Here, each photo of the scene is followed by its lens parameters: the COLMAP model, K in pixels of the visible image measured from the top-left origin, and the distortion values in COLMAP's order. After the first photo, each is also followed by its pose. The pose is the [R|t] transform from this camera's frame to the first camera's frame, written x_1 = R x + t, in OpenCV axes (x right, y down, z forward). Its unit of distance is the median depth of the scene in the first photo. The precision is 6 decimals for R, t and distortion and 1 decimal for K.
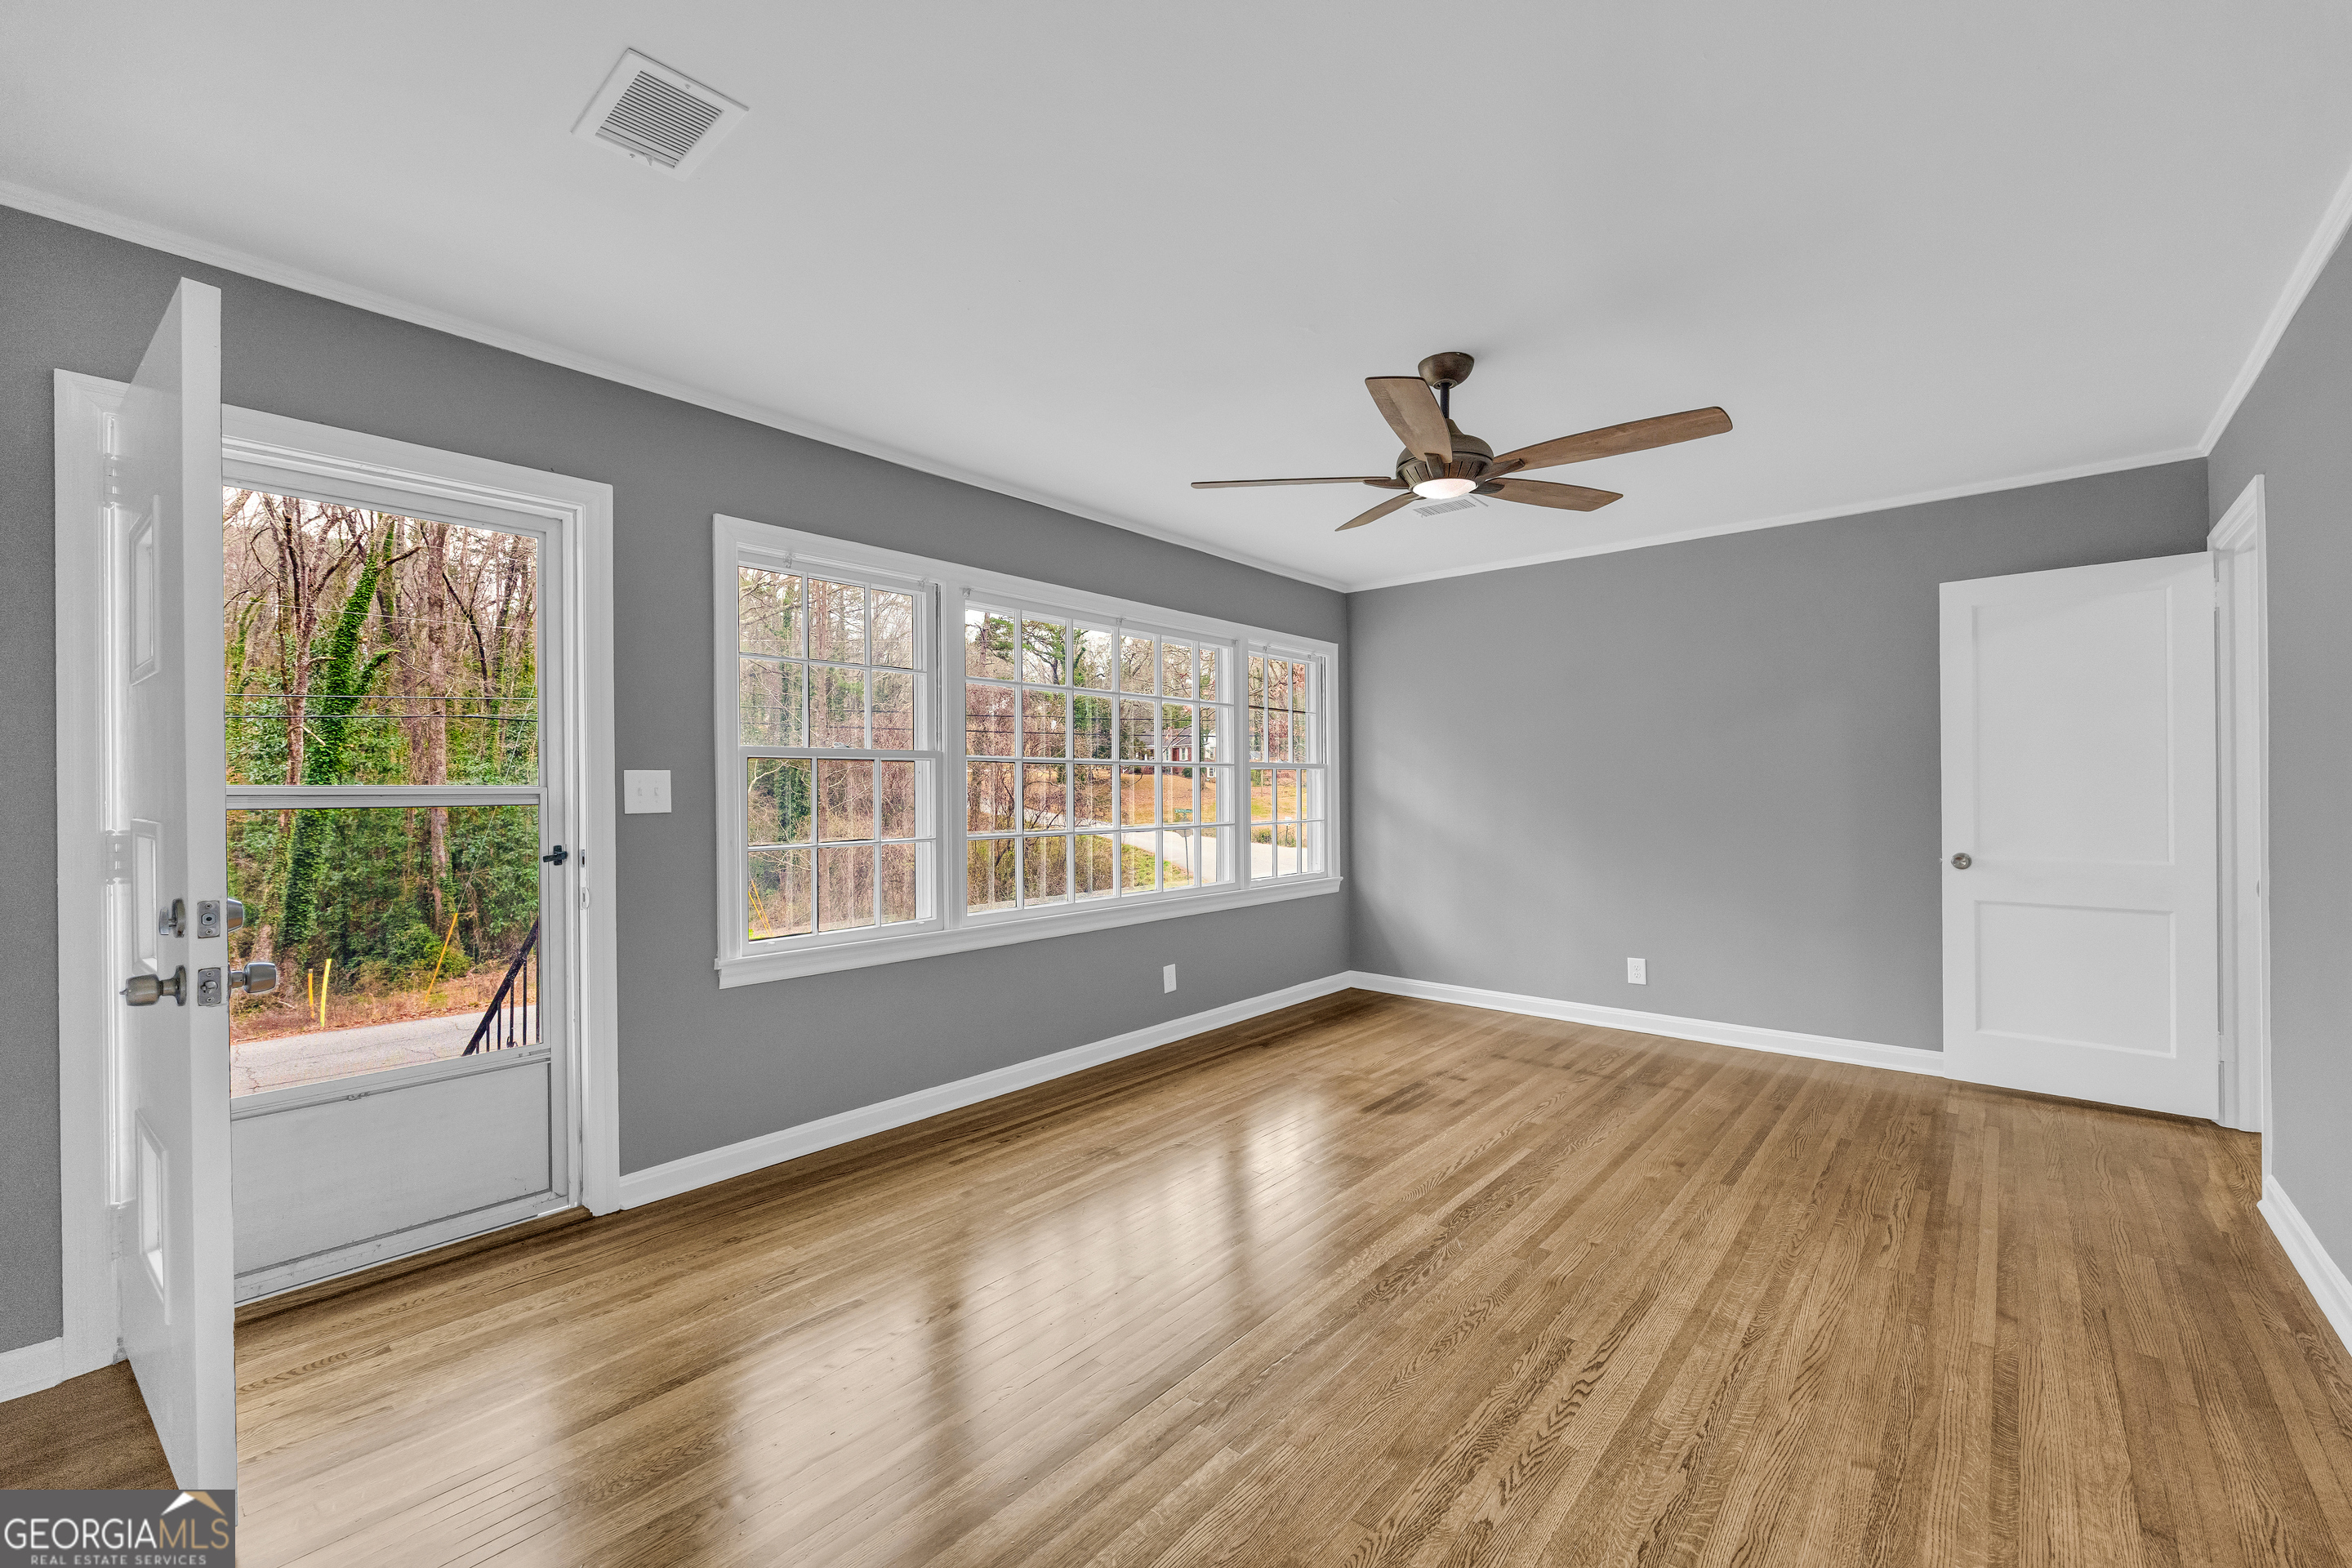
lens RADIAL K [[972.8, 0, 1180.8], [0, 972.8, 778.7], [0, 0, 1]] dist [-0.003302, -0.000106]
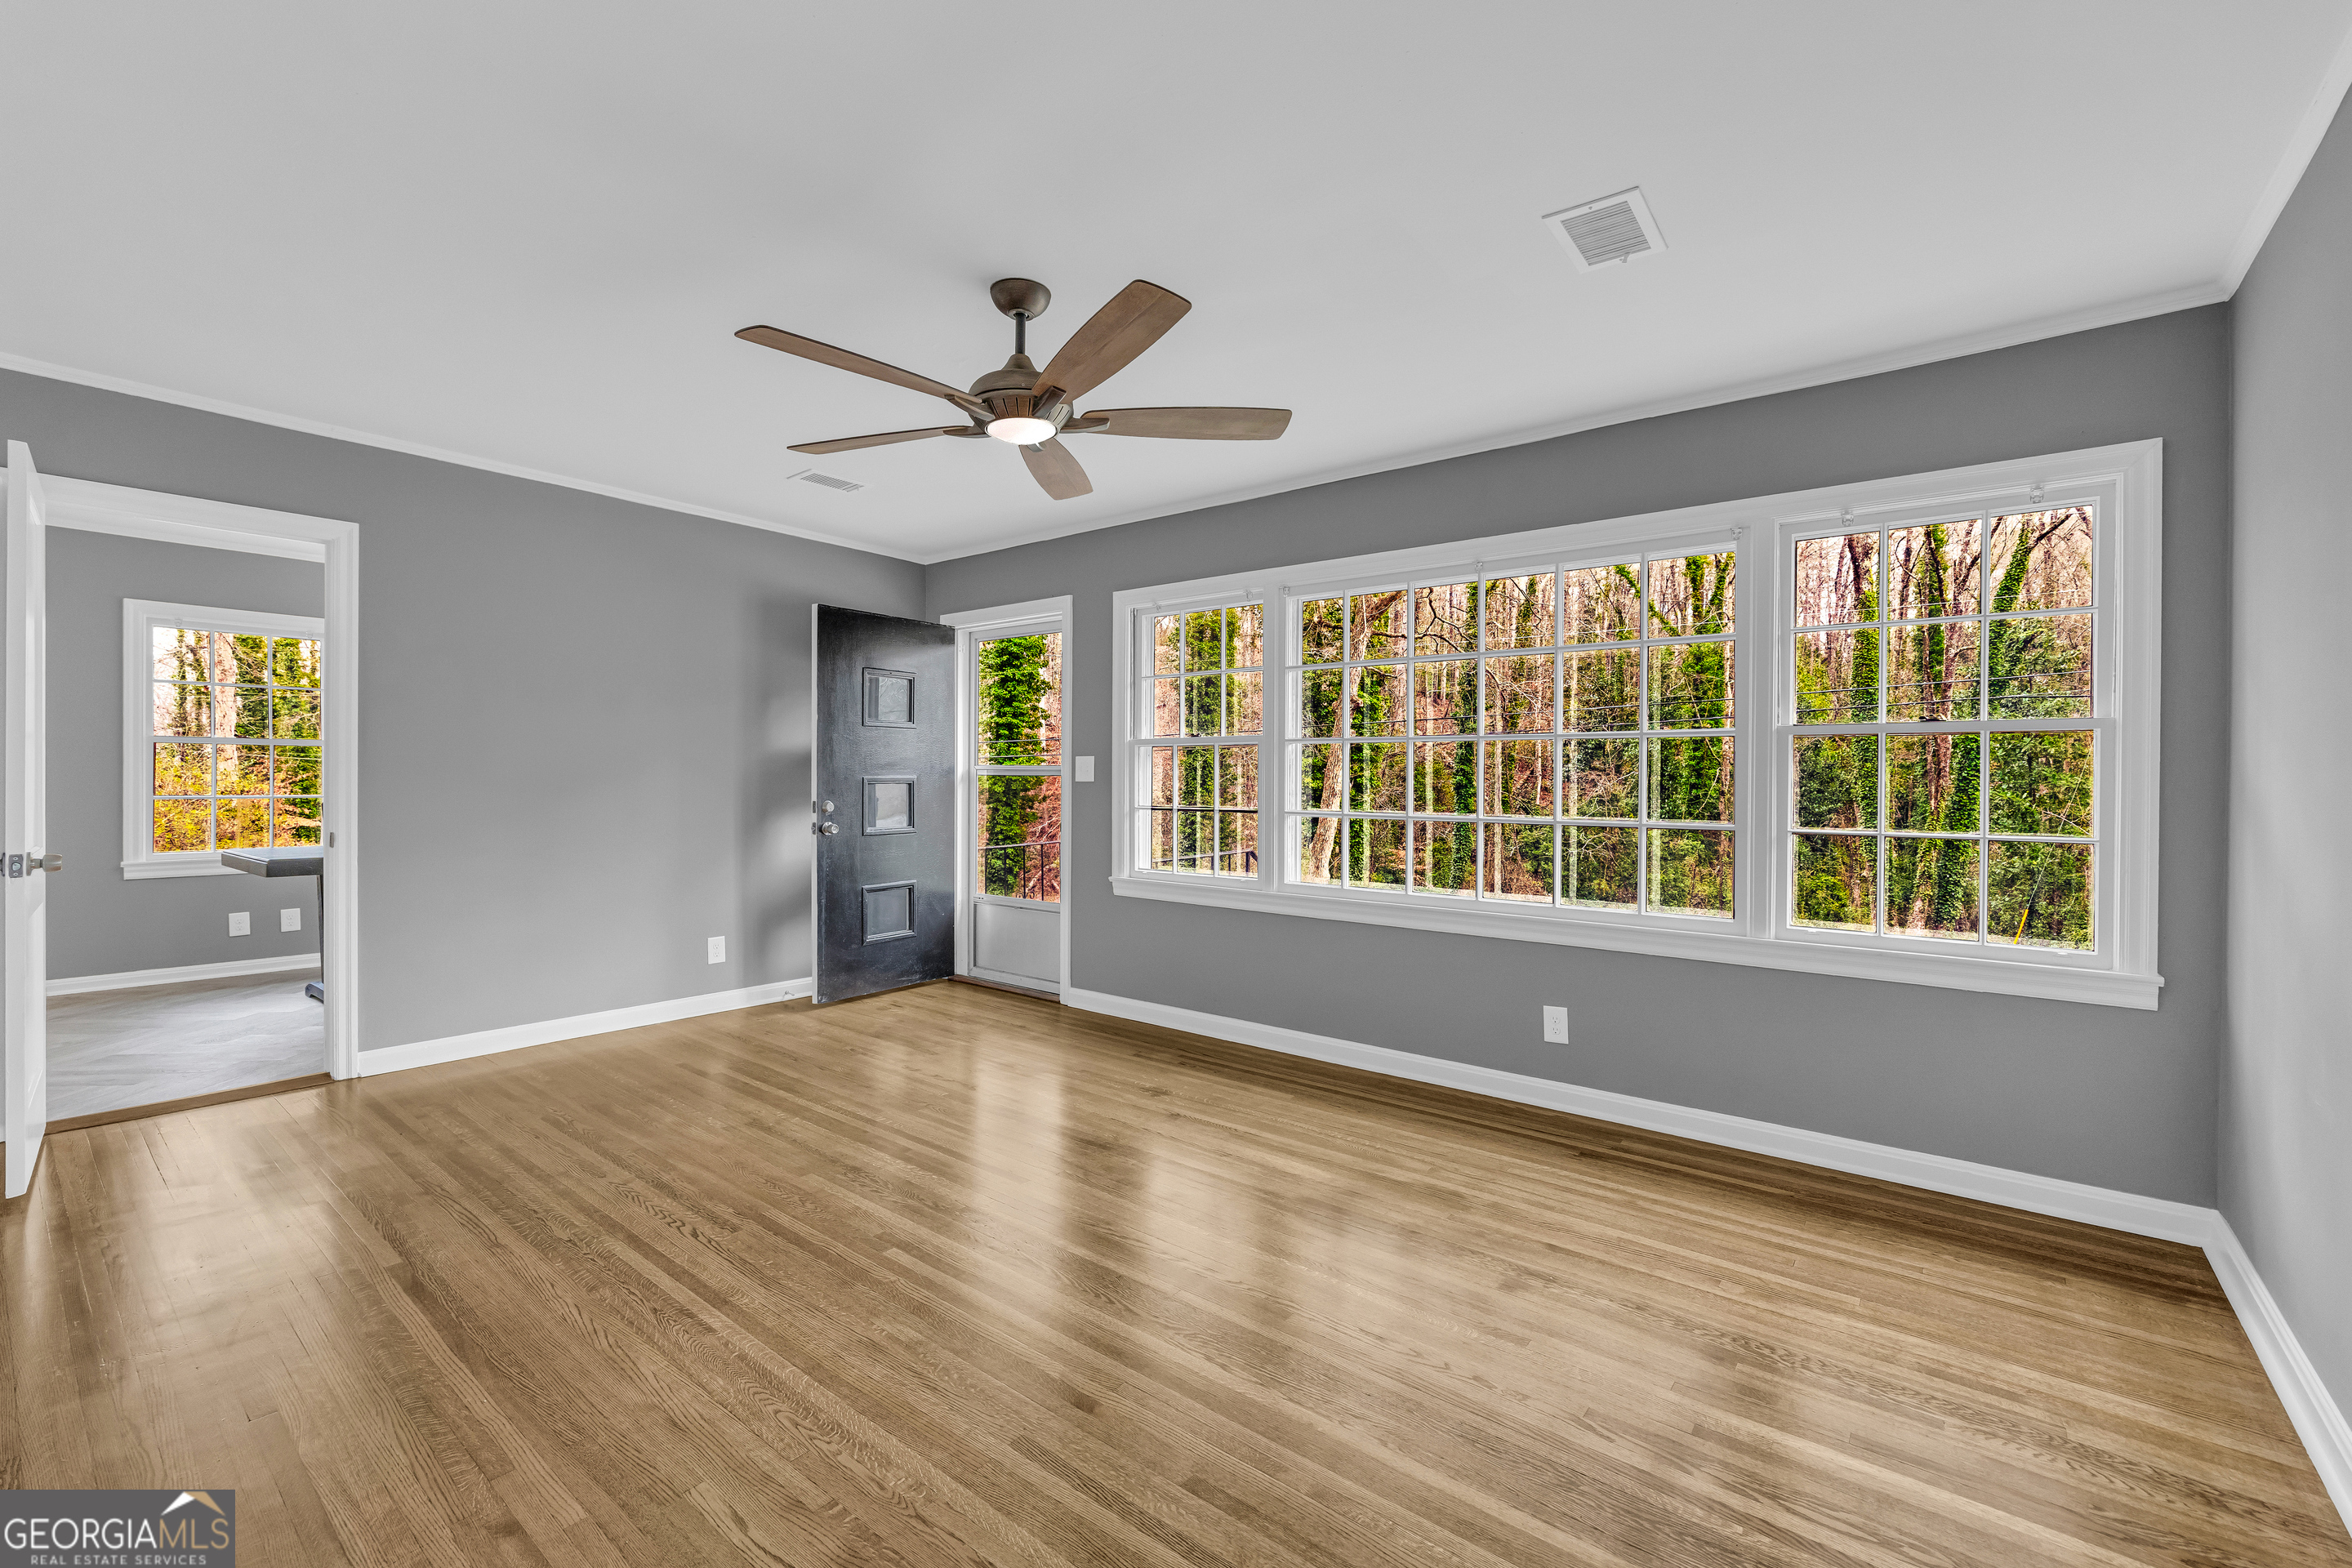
lens RADIAL K [[972.8, 0, 1158.0], [0, 972.8, 793.8], [0, 0, 1]] dist [-0.003302, -0.000106]
pose [[0.025700, 0.023995, -0.999382, 1.017753], [0.004173, 0.999701, 0.024110, 0.012820], [0.999661, -0.004790, 0.025592, 0.956026]]
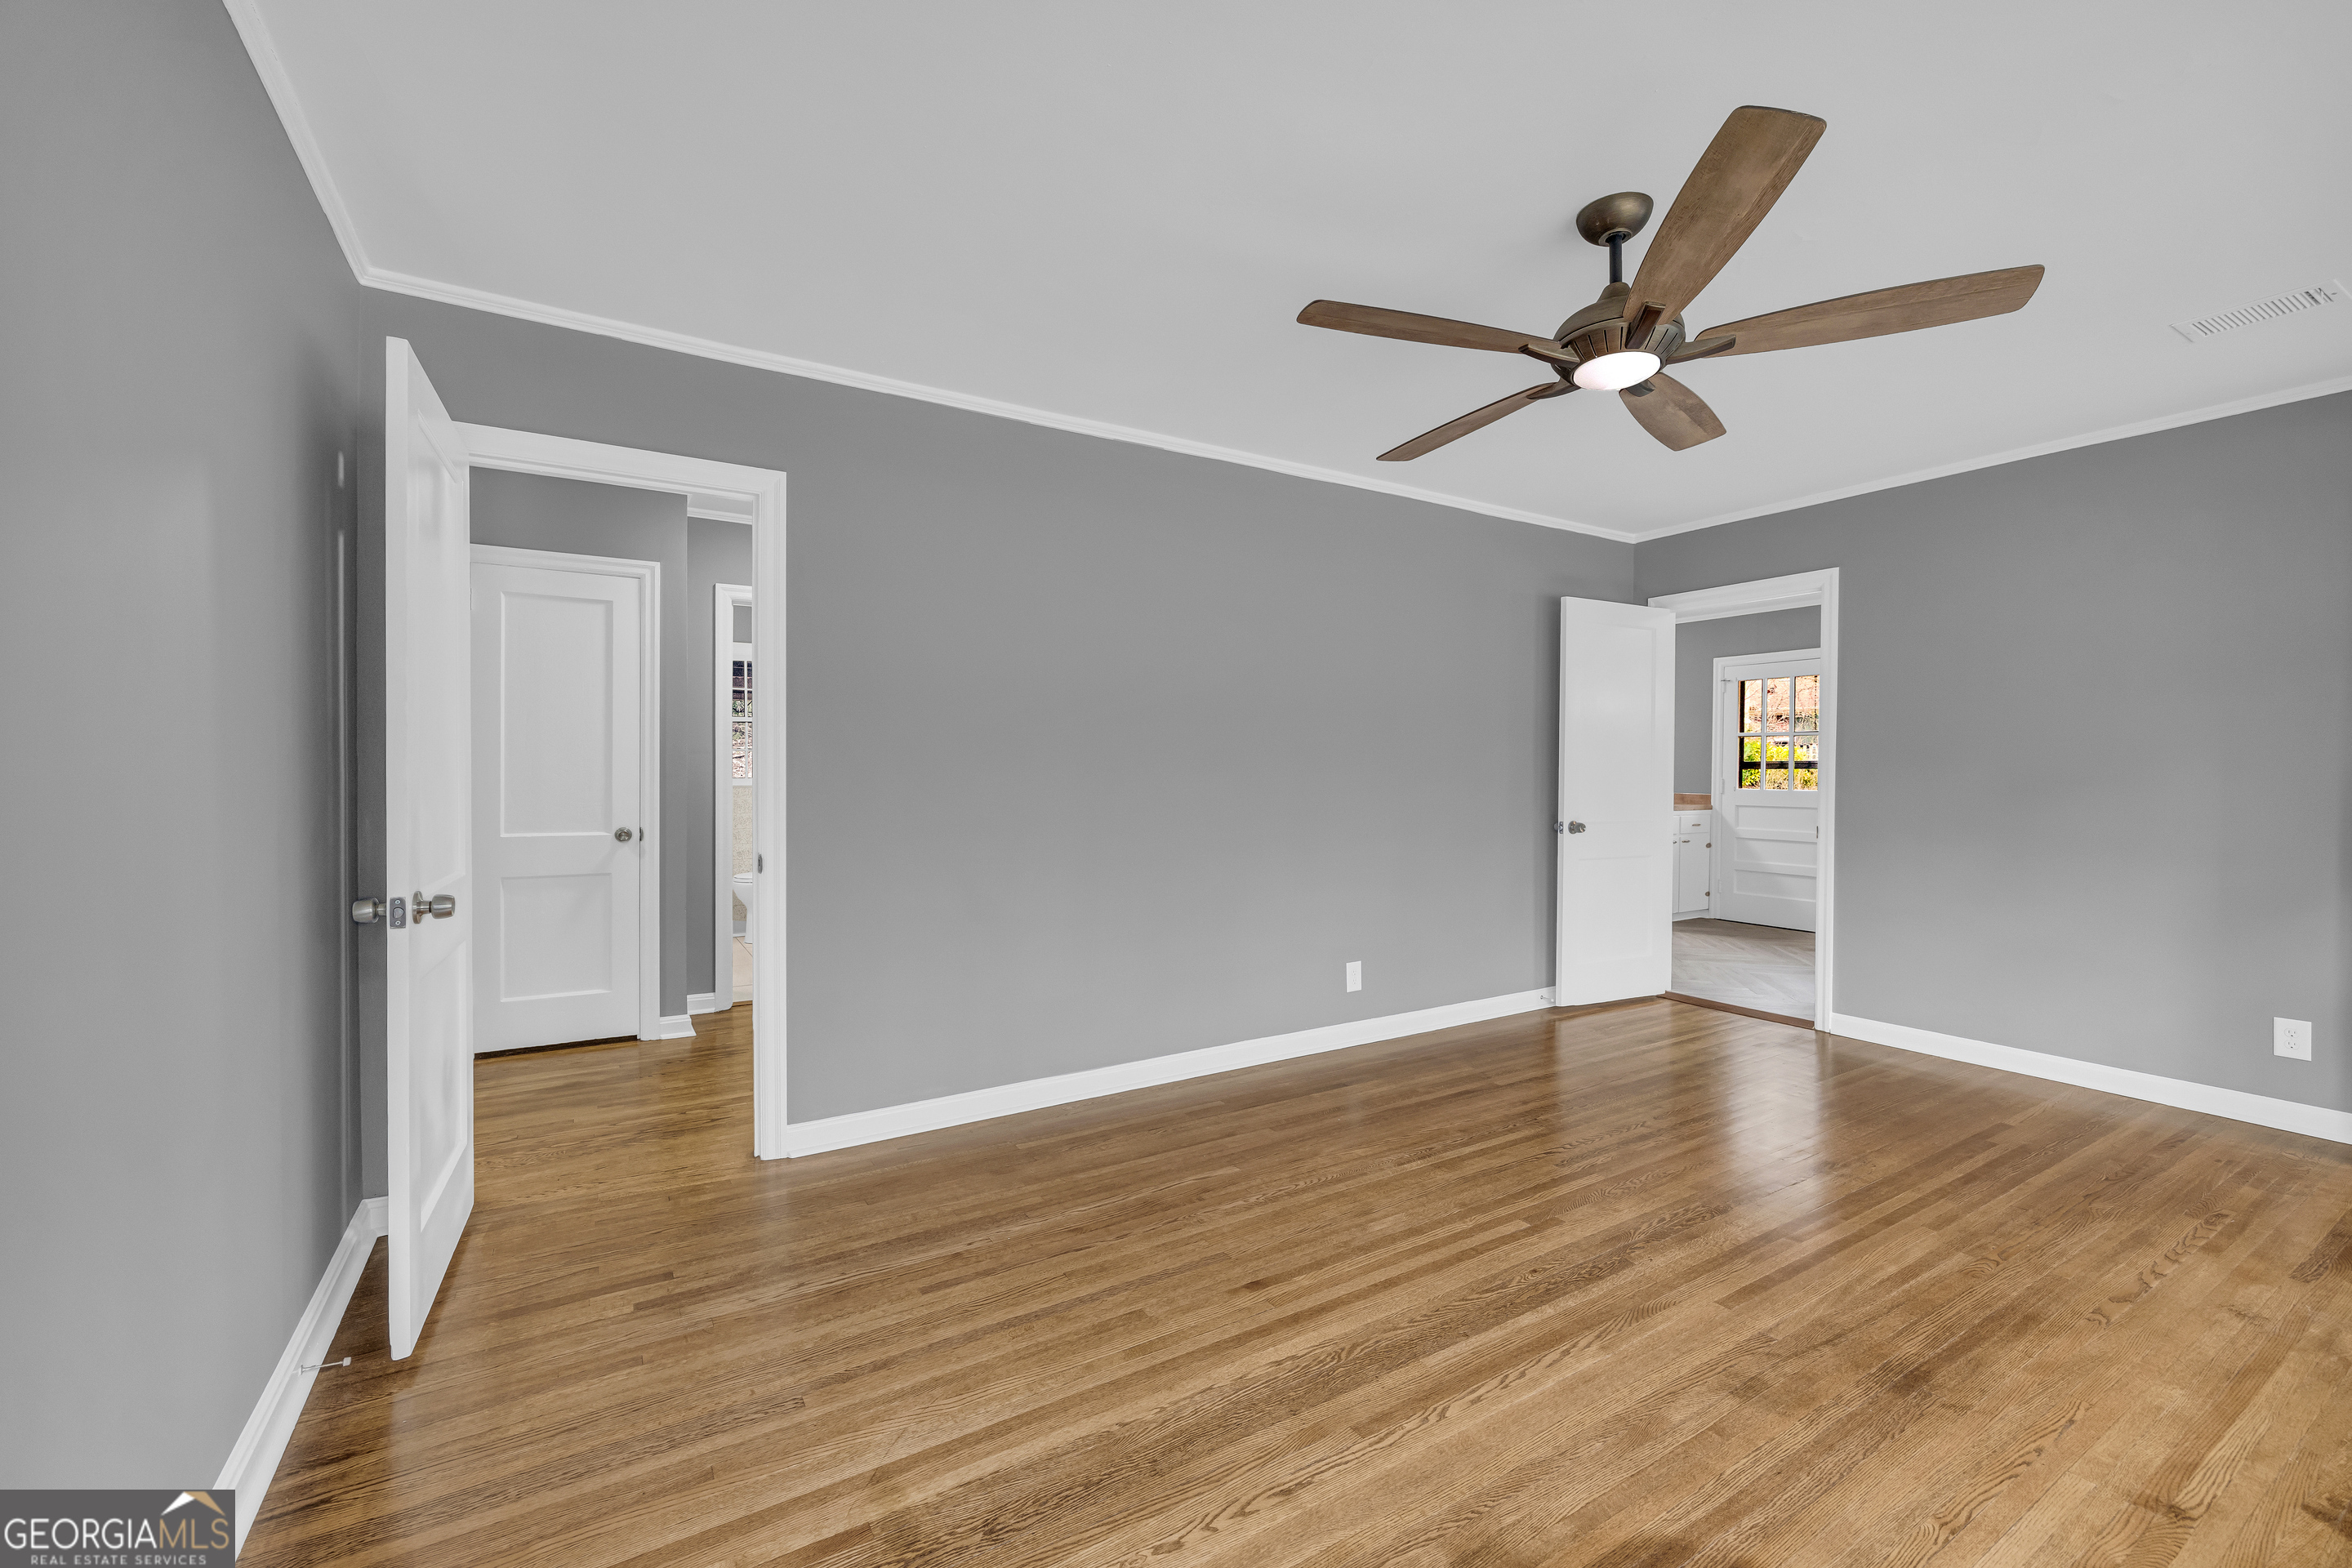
lens RADIAL K [[972.8, 0, 1196.0], [0, 972.8, 784.5], [0, 0, 1]] dist [-0.003302, -0.000106]
pose [[-0.956470, 0.000631, 0.291831, 0.314088], [0.000004, 0.999998, -0.002147, 0.027649], [-0.291831, -0.002053, -0.956468, 1.583914]]
